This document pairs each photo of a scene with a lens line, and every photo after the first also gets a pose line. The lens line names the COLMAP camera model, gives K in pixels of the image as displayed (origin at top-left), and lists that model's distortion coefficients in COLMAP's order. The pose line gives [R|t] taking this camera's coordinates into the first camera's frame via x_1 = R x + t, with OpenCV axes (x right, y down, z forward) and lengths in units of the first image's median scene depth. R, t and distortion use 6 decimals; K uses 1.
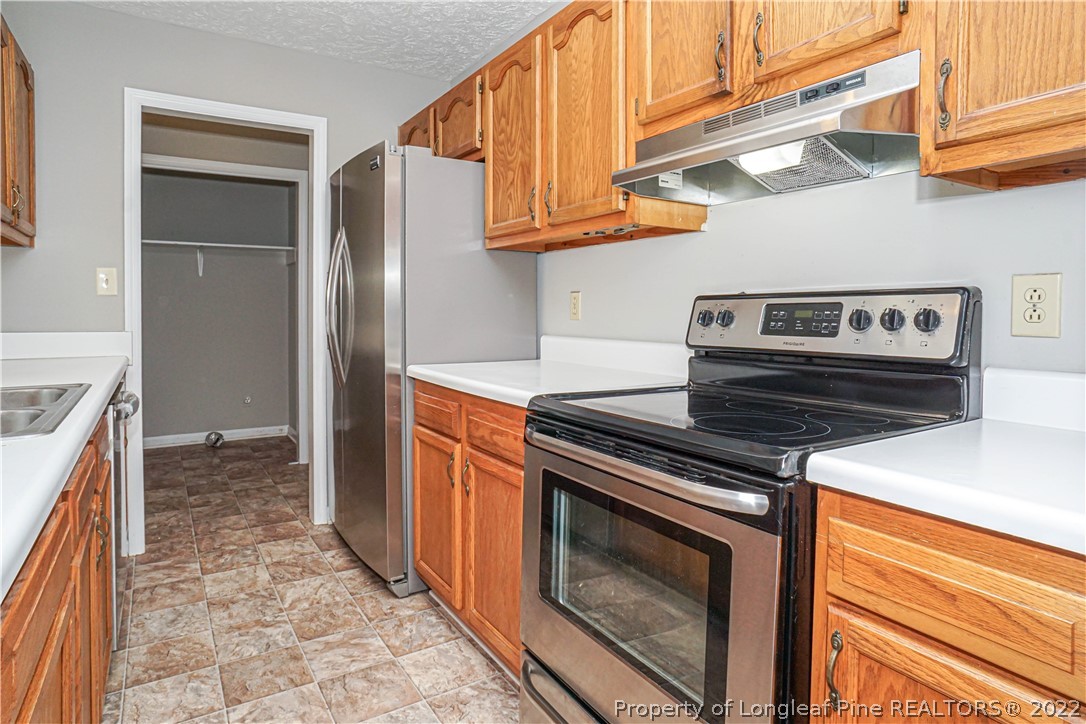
lens RADIAL K [[607.2, 0, 526.8], [0, 607.2, 320.4], [0, 0, 1]] dist [-0.080392, 0.043829]
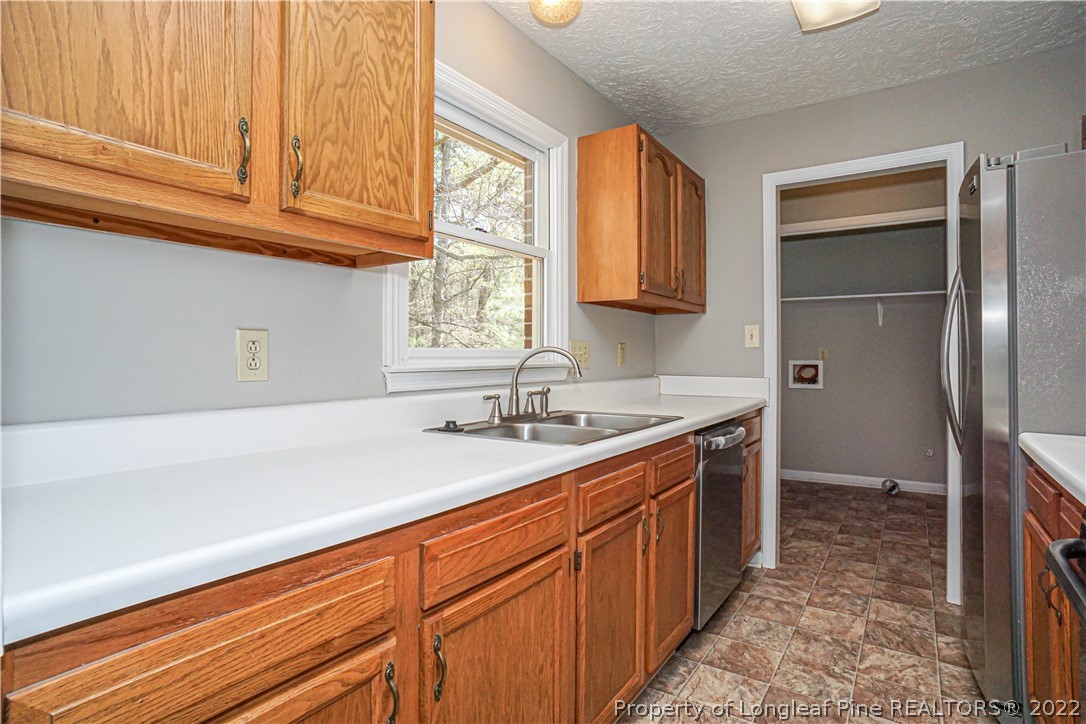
lens RADIAL K [[572.6, 0, 543.3], [0, 572.6, 355.1], [0, 0, 1]] dist [-0.080296, 0.051233]
pose [[0.411592, -0.004870, -0.911355, 0.216880], [-0.015460, 0.999805, -0.012325, -0.006723], [0.911237, 0.019162, 0.411436, 0.153440]]
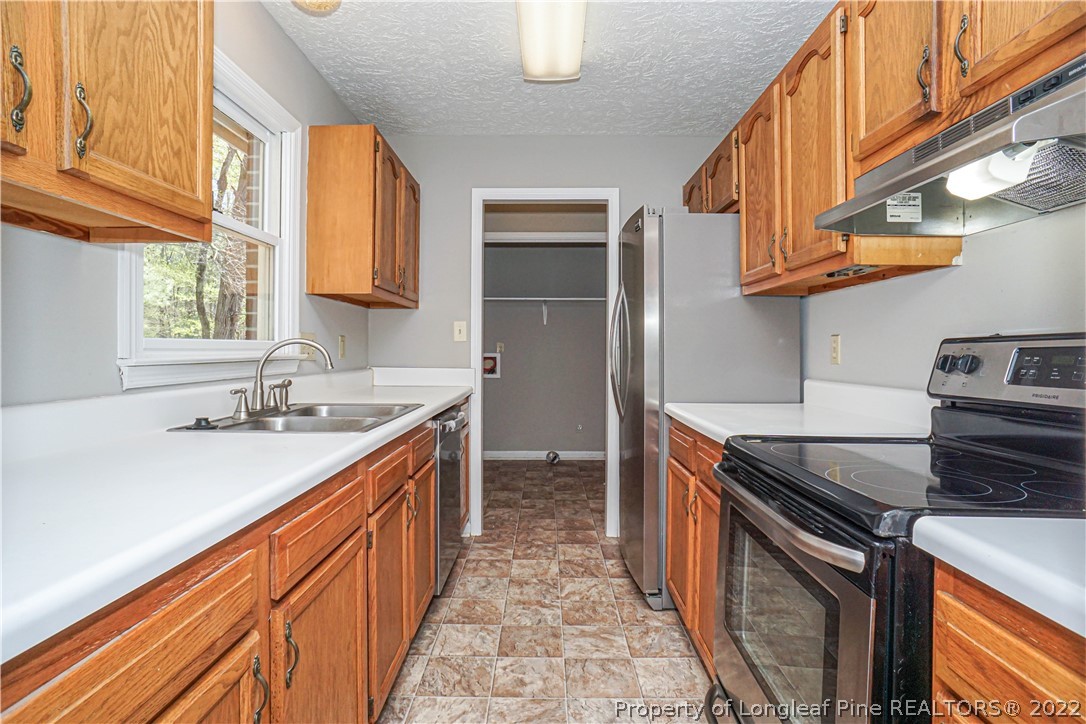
lens RADIAL K [[568.9, 0, 540.1], [0, 568.9, 353.1], [0, 0, 1]] dist [-0.078734, 0.047402]
pose [[0.842673, 0.003606, -0.538413, 0.183712], [-0.011877, 0.999859, -0.011893, -0.002413], [0.538294, 0.016417, 0.842597, -0.008303]]
